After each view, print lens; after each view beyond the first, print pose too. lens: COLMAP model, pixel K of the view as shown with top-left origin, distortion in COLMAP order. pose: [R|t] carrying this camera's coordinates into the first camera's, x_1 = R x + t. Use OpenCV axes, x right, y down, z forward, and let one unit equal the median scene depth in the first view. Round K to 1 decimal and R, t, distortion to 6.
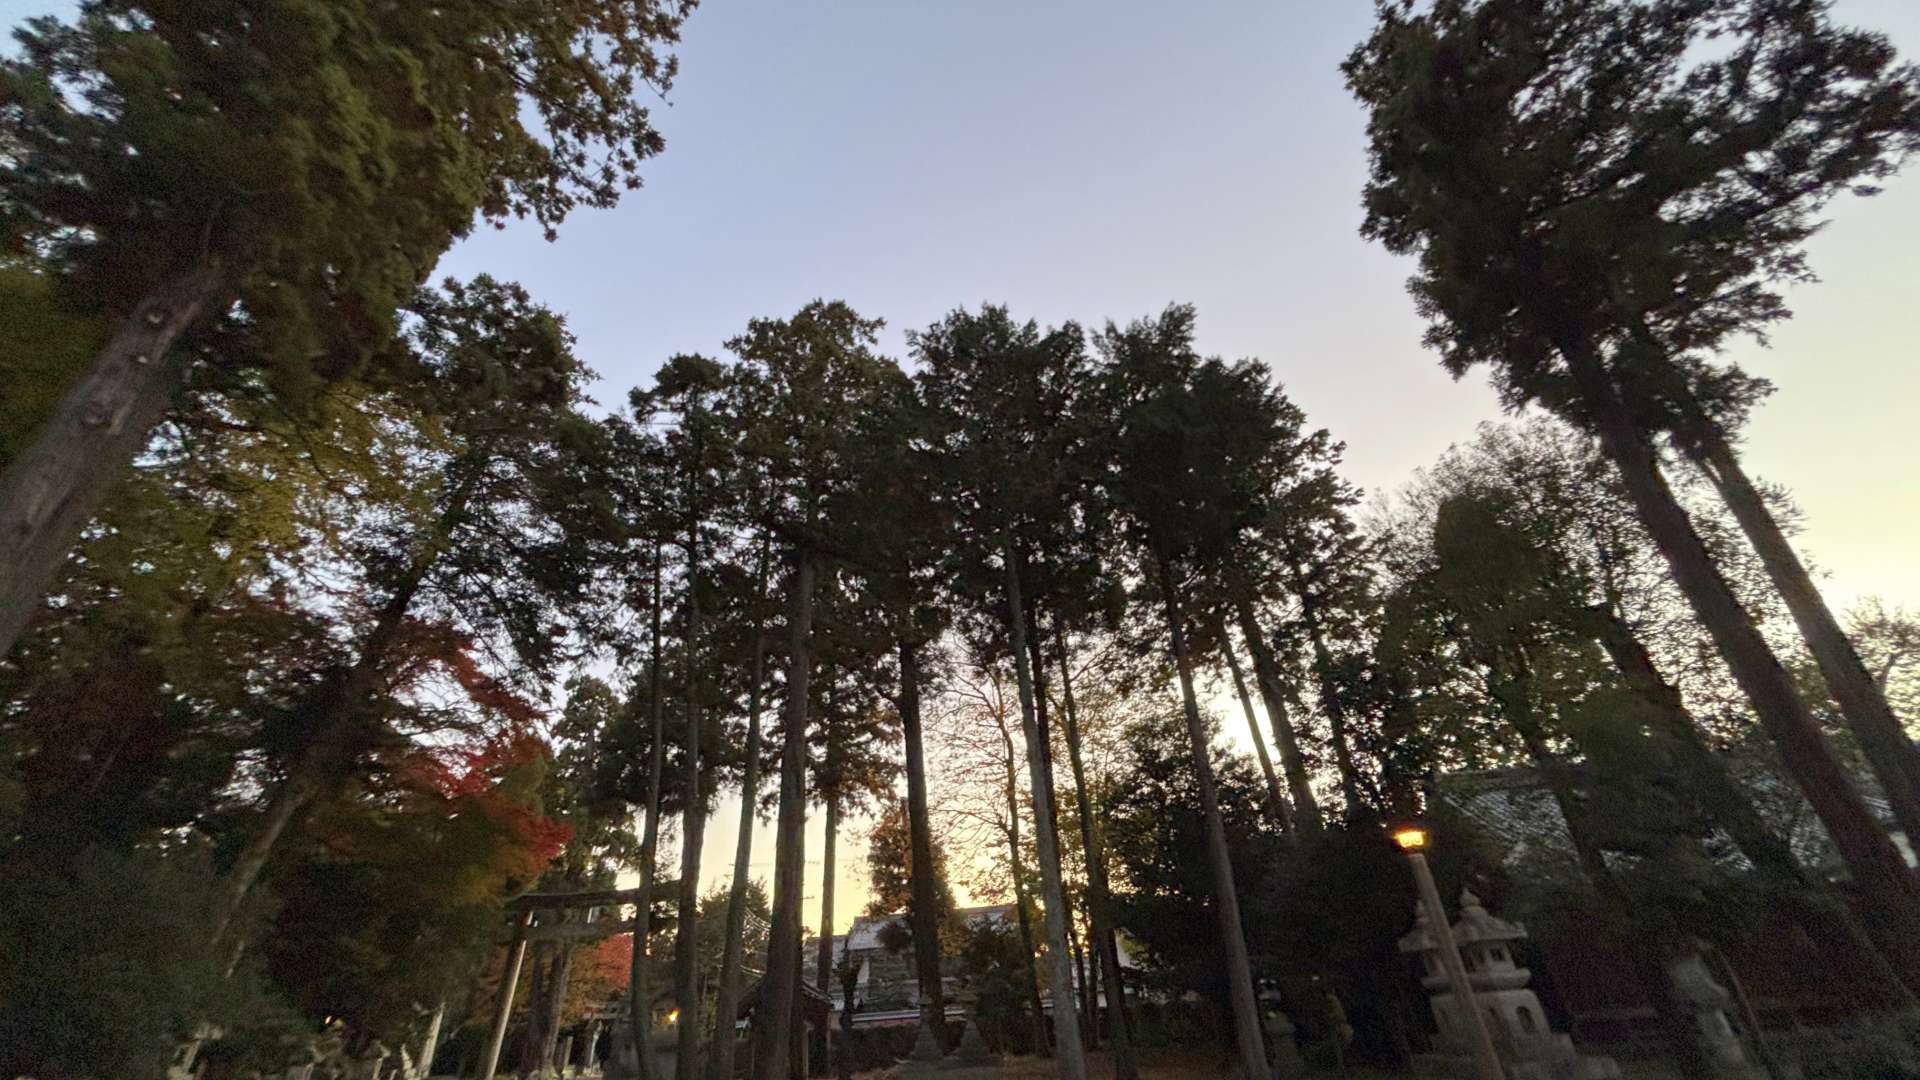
lens RADIAL K [[797.5, 0, 960.2], [0, 797.5, 530.1], [0, 0, 1]] dist [-0.006025, 0.000464]
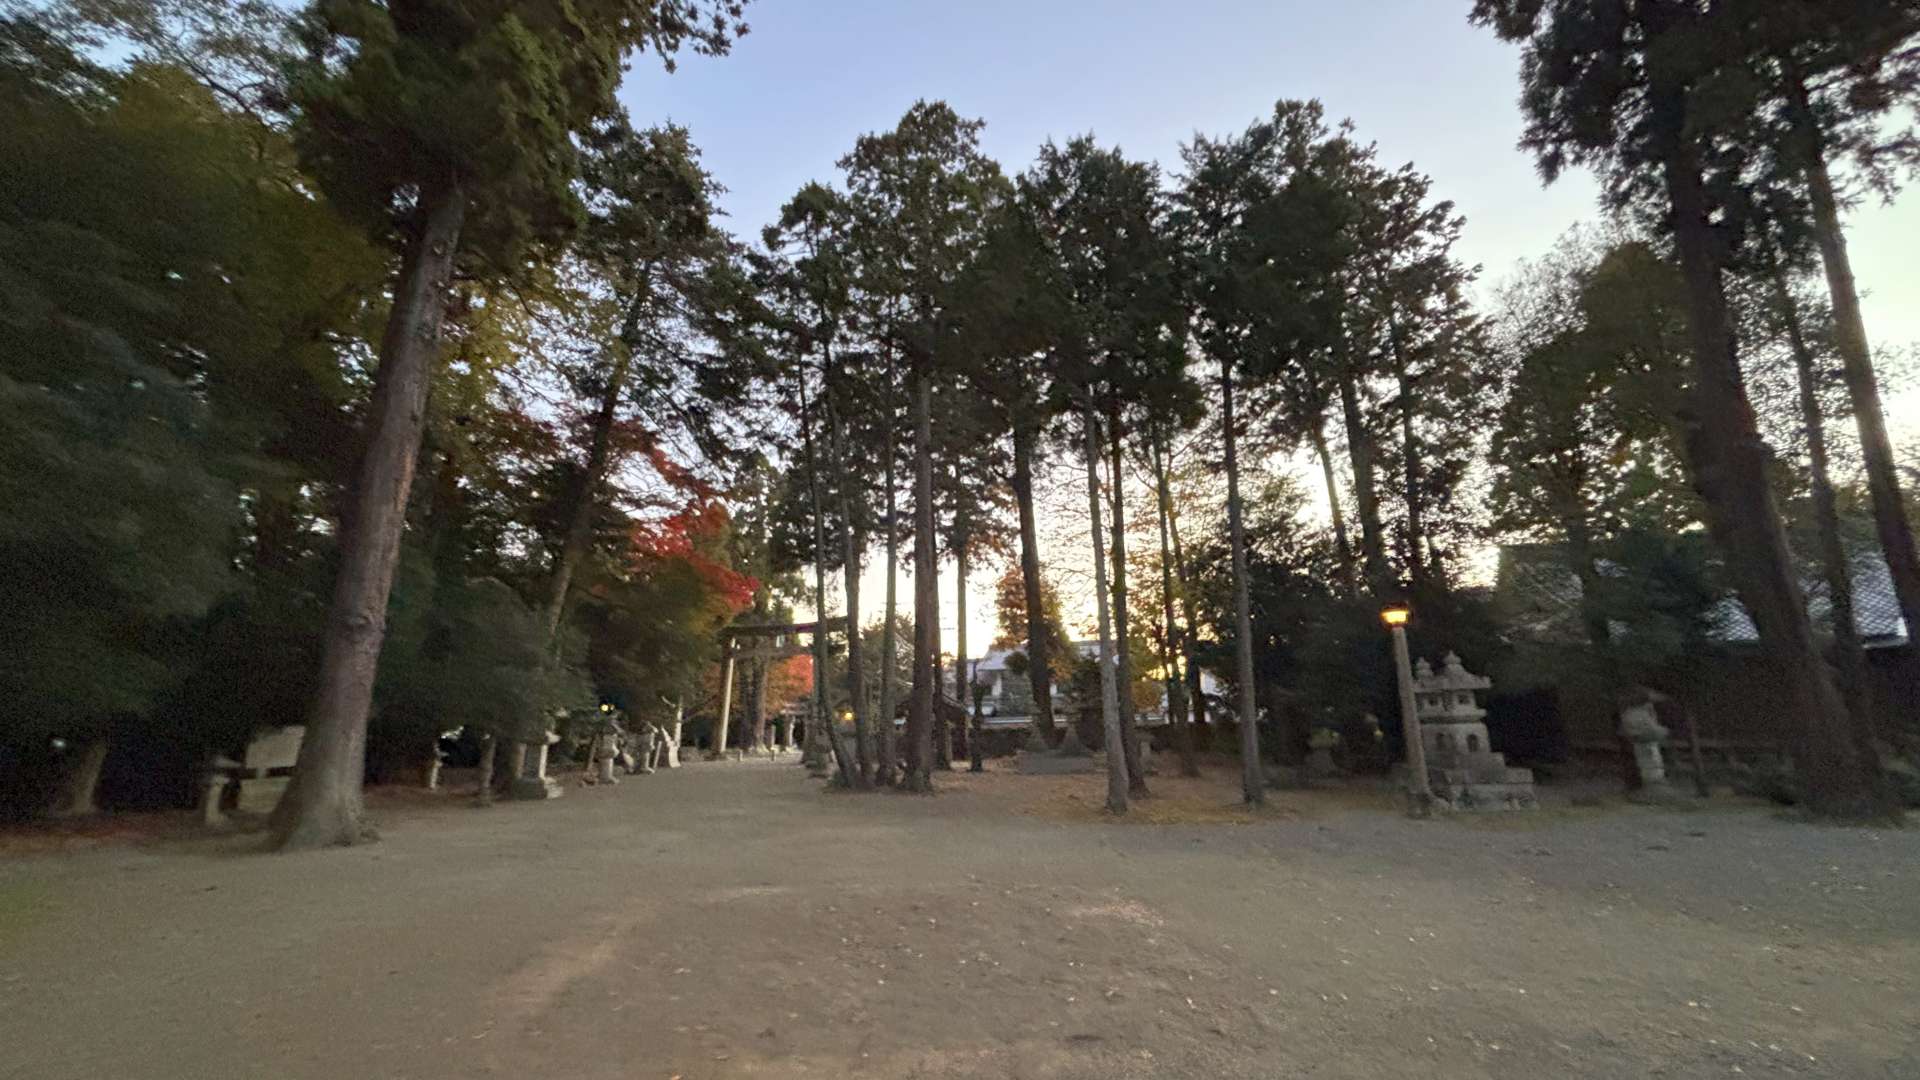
lens RADIAL K [[775.8, 0, 954.6], [0, 775.8, 542.5], [0, 0, 1]] dist [0.000567, -0.000209]
pose [[0.985908, 0.001568, -0.167280, 0.027635], [0.051579, 0.948389, 0.312885, -0.054526], [0.159137, -0.317104, 0.934944, -0.087355]]
